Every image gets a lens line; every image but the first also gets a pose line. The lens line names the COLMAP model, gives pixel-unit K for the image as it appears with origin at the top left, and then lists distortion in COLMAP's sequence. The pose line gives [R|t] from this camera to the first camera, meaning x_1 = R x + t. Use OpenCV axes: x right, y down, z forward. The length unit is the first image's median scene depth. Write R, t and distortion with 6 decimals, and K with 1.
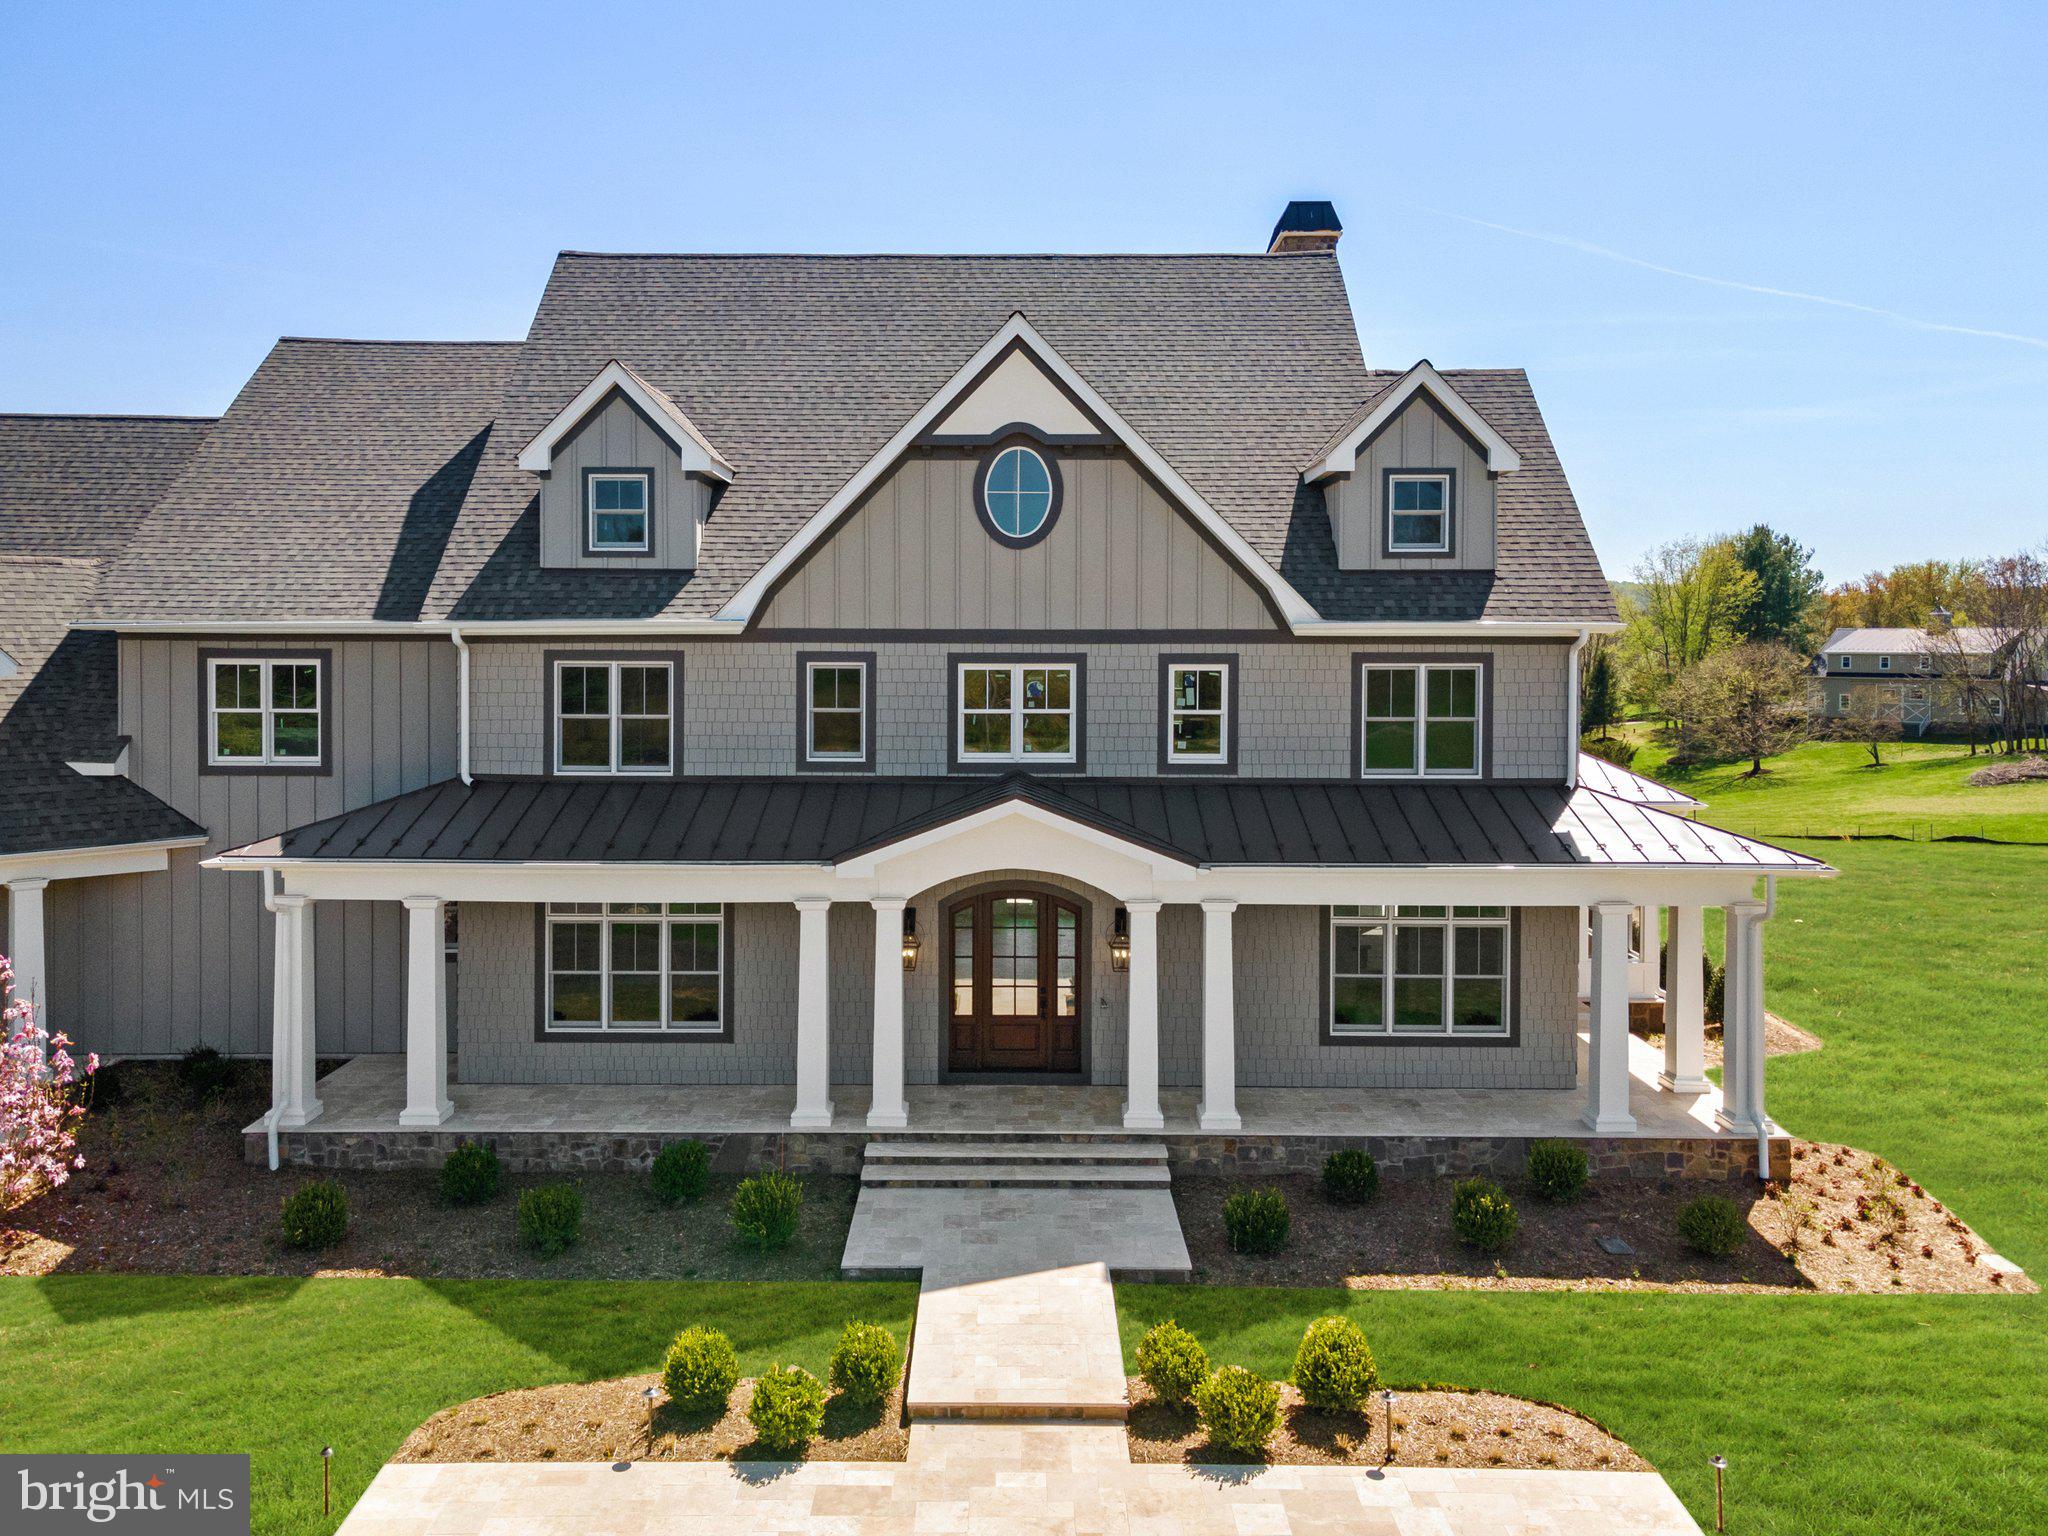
lens RADIAL K [[1519.8, 0, 1025.9], [0, 1519.8, 684.0], [0, 0, 1]] dist [0.044191, -0.004968]
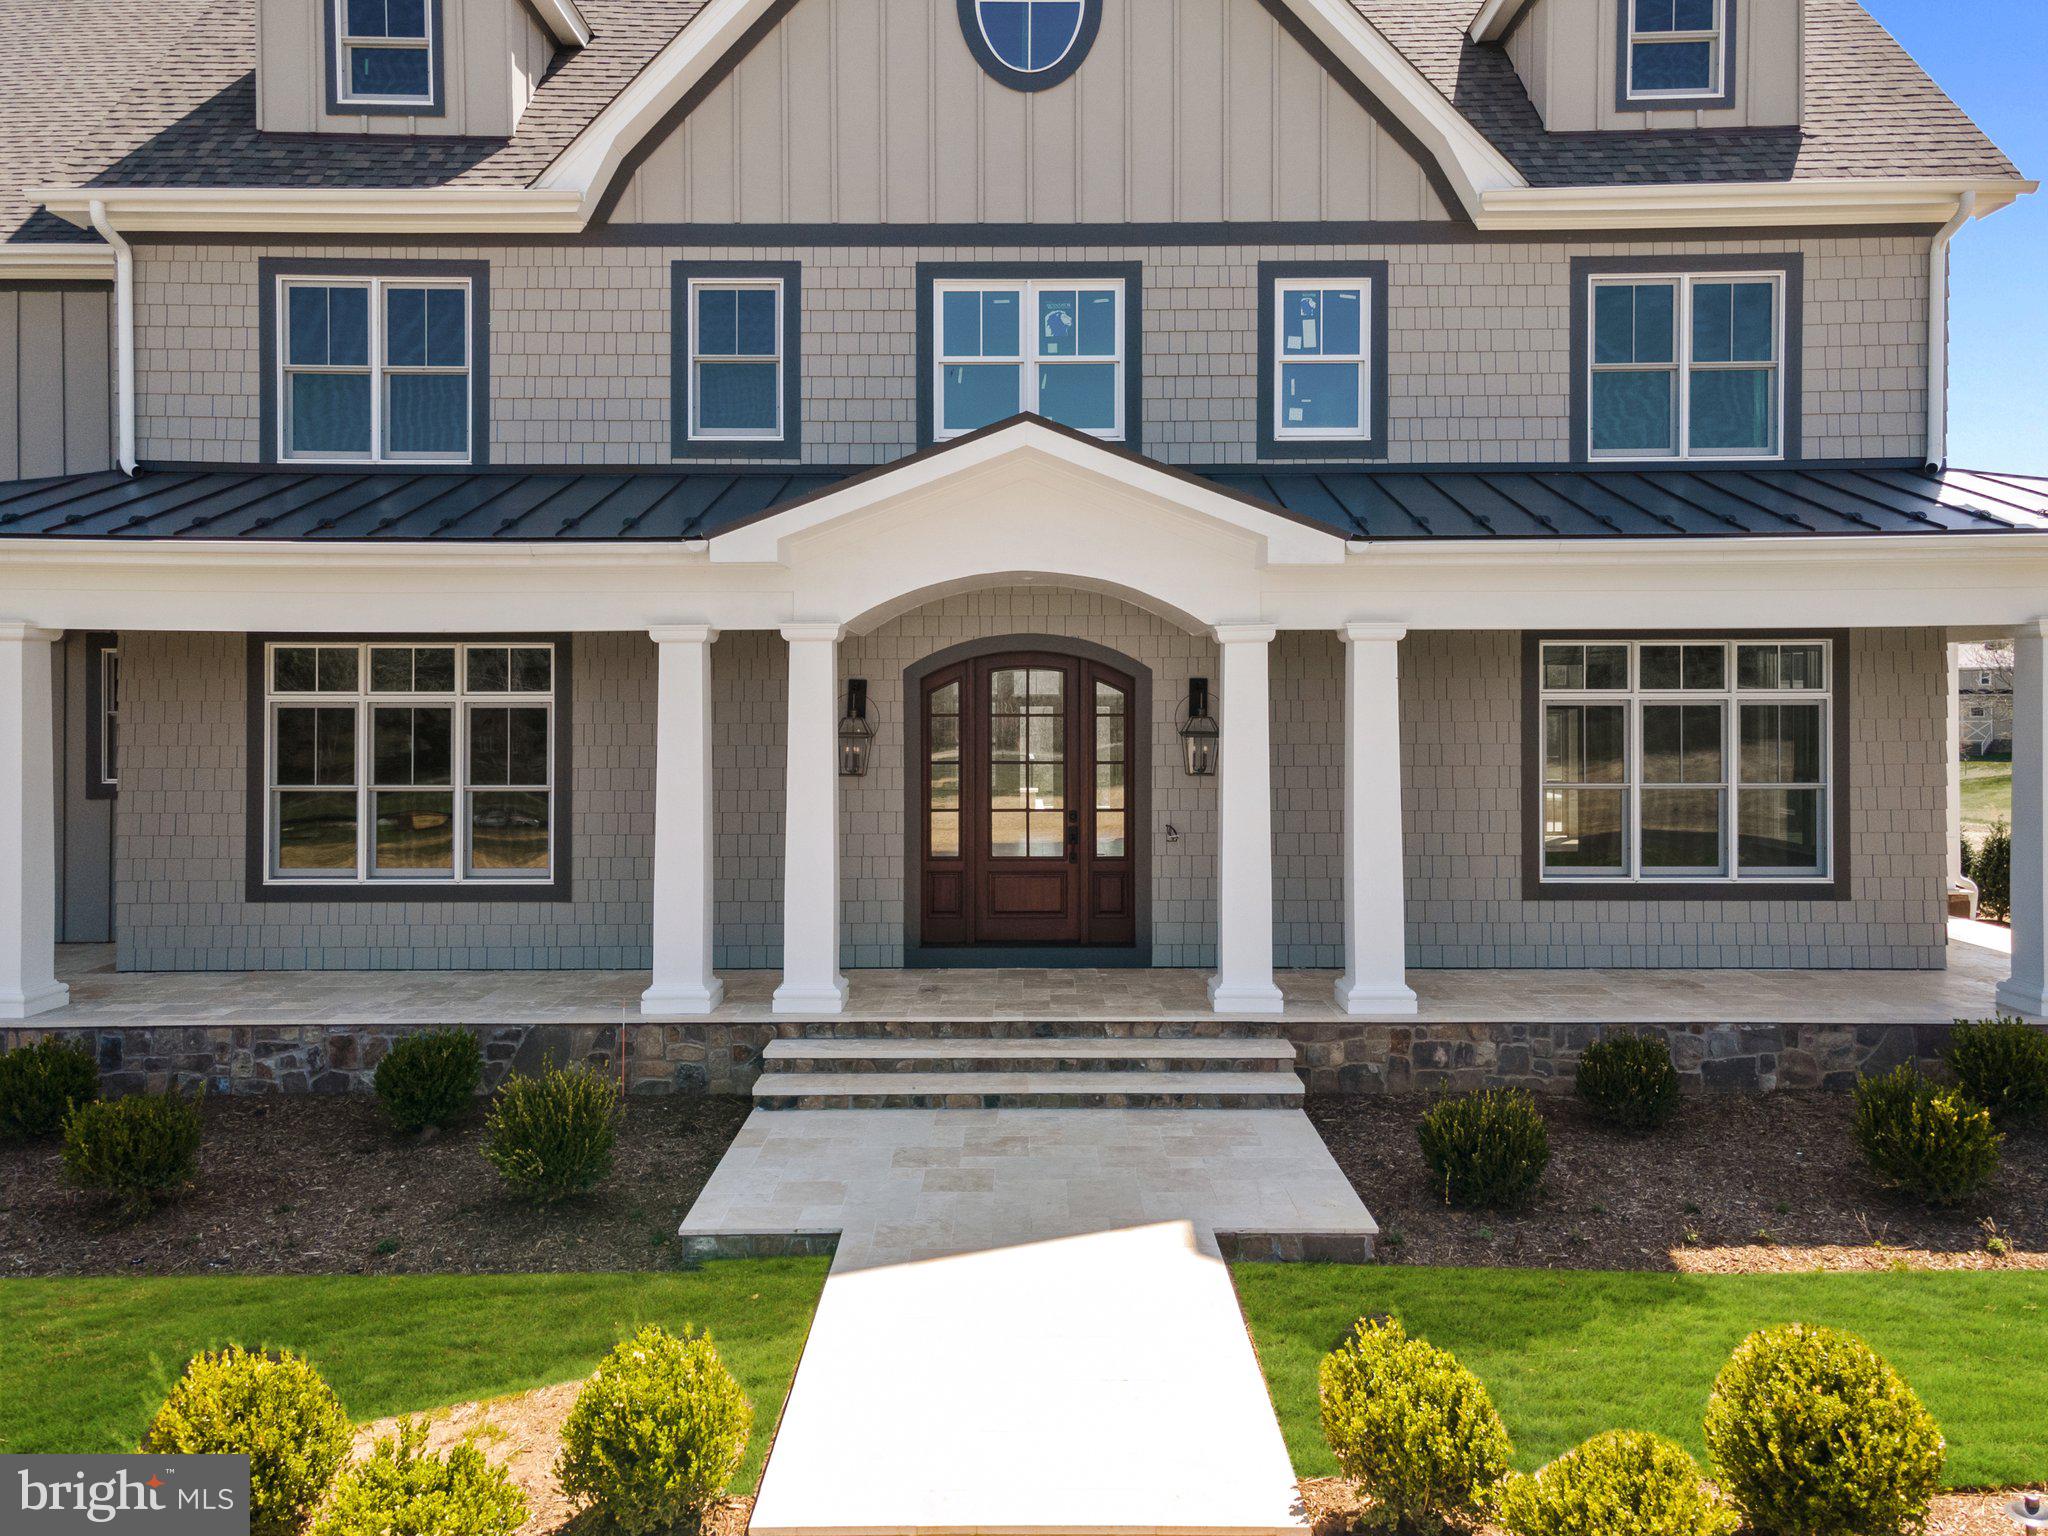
lens RADIAL K [[1519.0, 0, 1049.5], [0, 1519.0, 679.5], [0, 0, 1]] dist [0.012367, 0.062948]
pose [[0.999985, -0.004605, 0.002890, 0.000024], [0.004709, 0.999294, -0.037286, 0.172267], [-0.002716, 0.037299, 0.999300, 0.387744]]
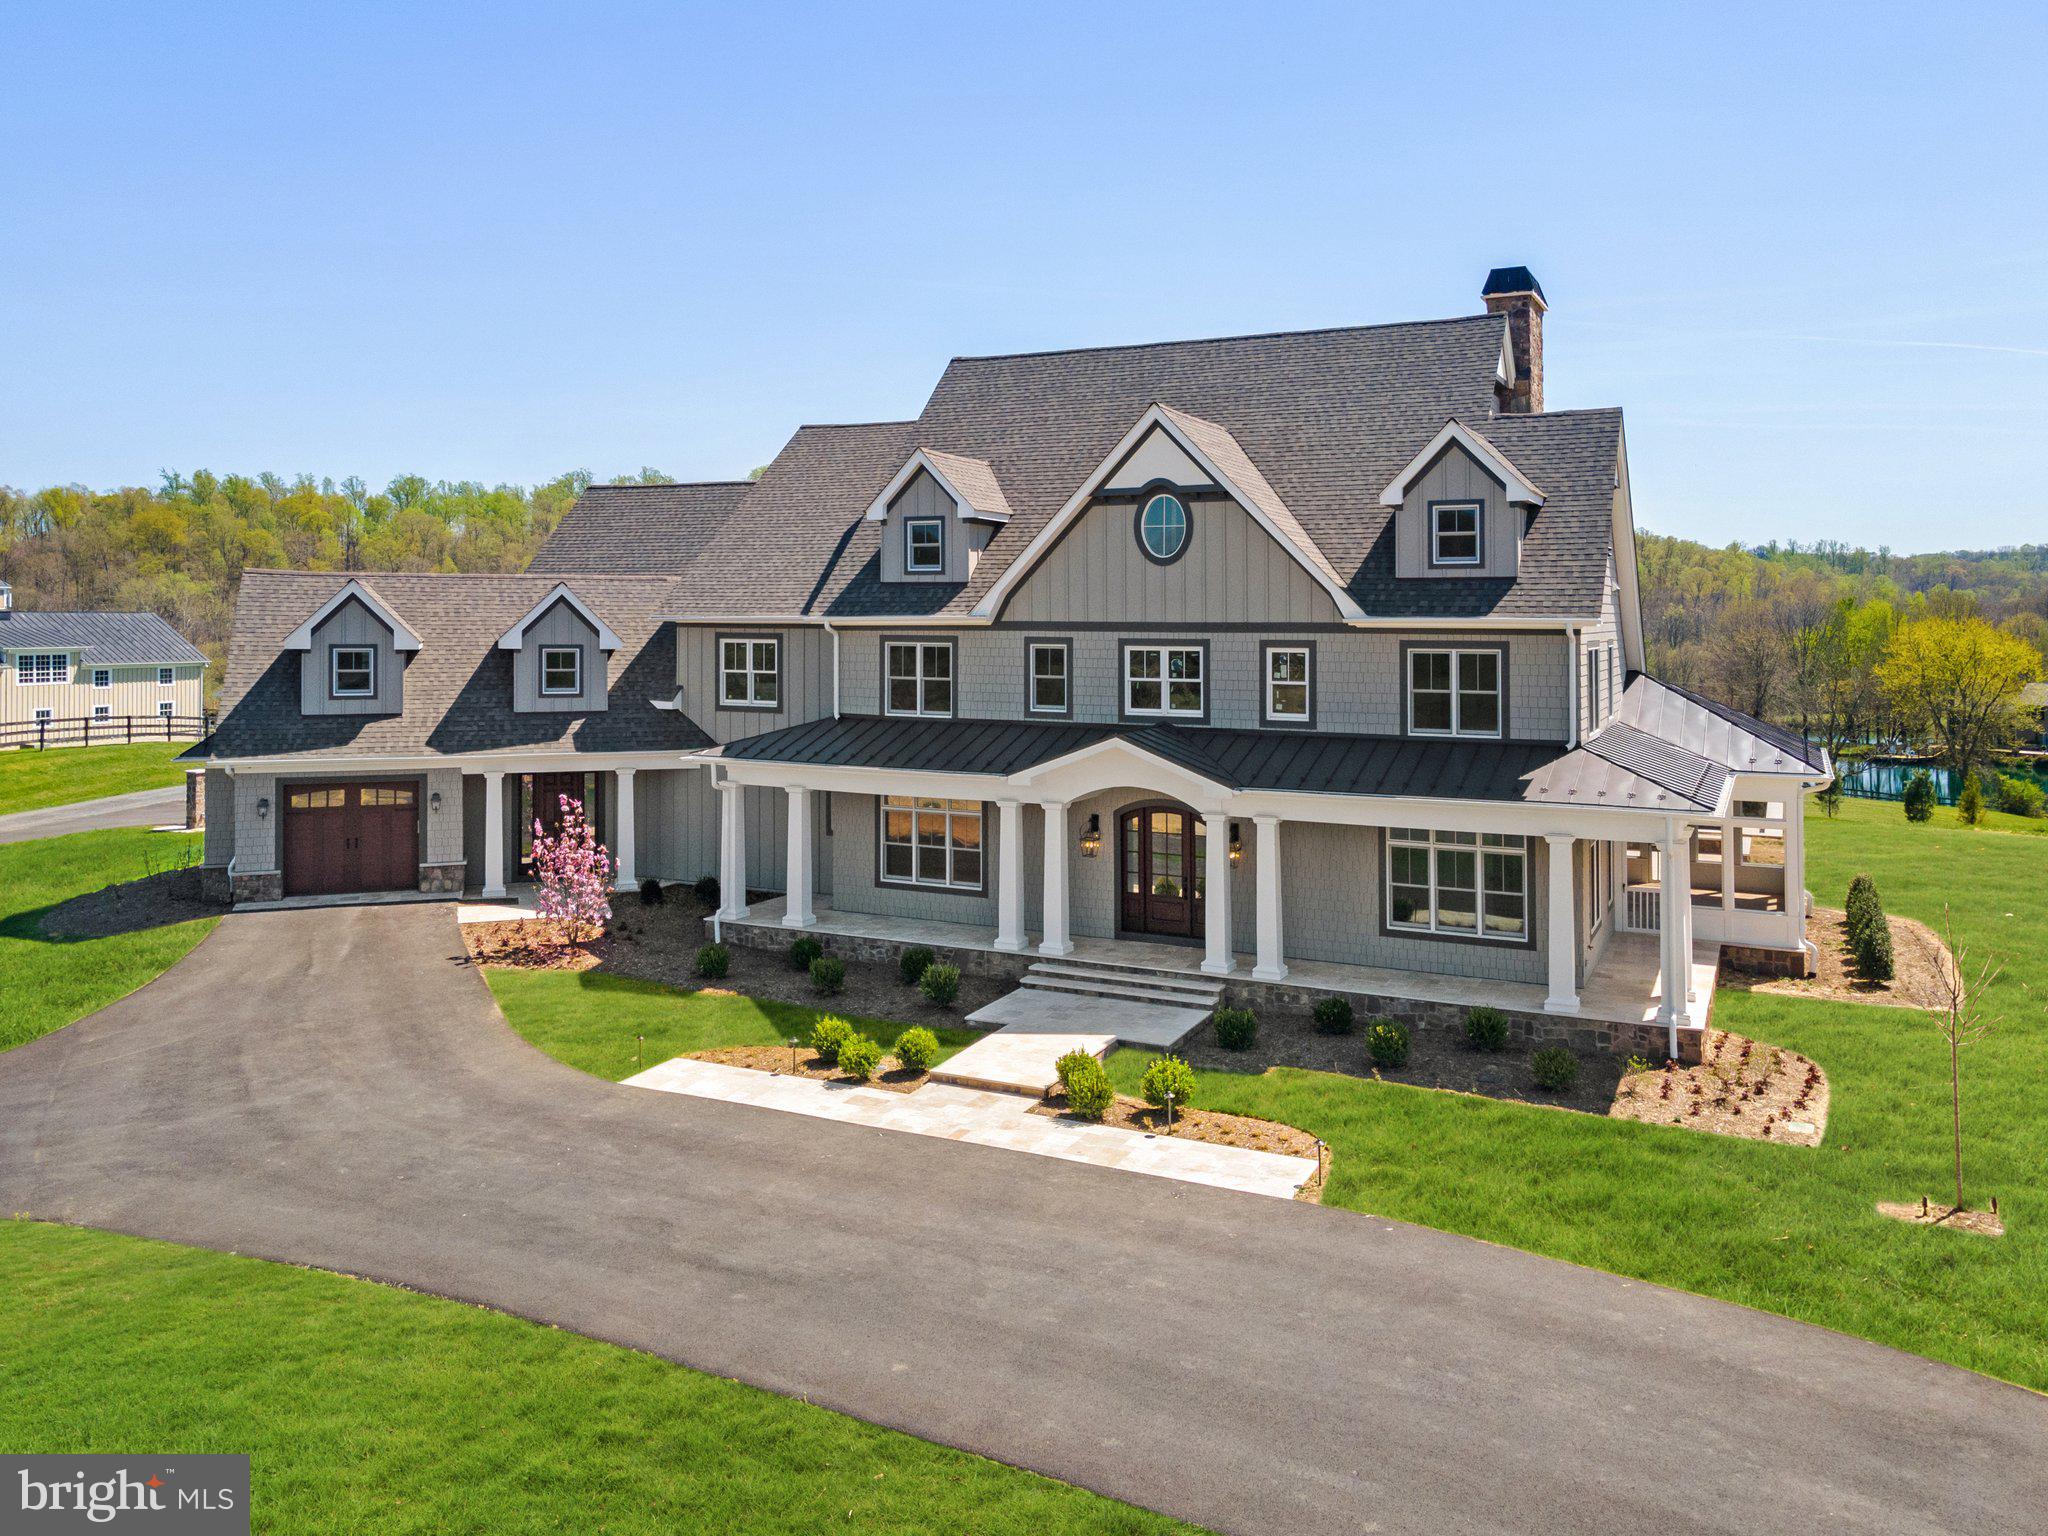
lens RADIAL K [[1529.4, 0, 1048.0], [0, 1529.4, 654.7], [0, 0, 1]] dist [0.071228, -0.001504]
pose [[0.905731, 0.011699, -0.423691, 0.502544], [-0.015663, 0.999860, -0.005874, 0.004527], [0.423563, 0.011956, 0.905788, -0.342314]]
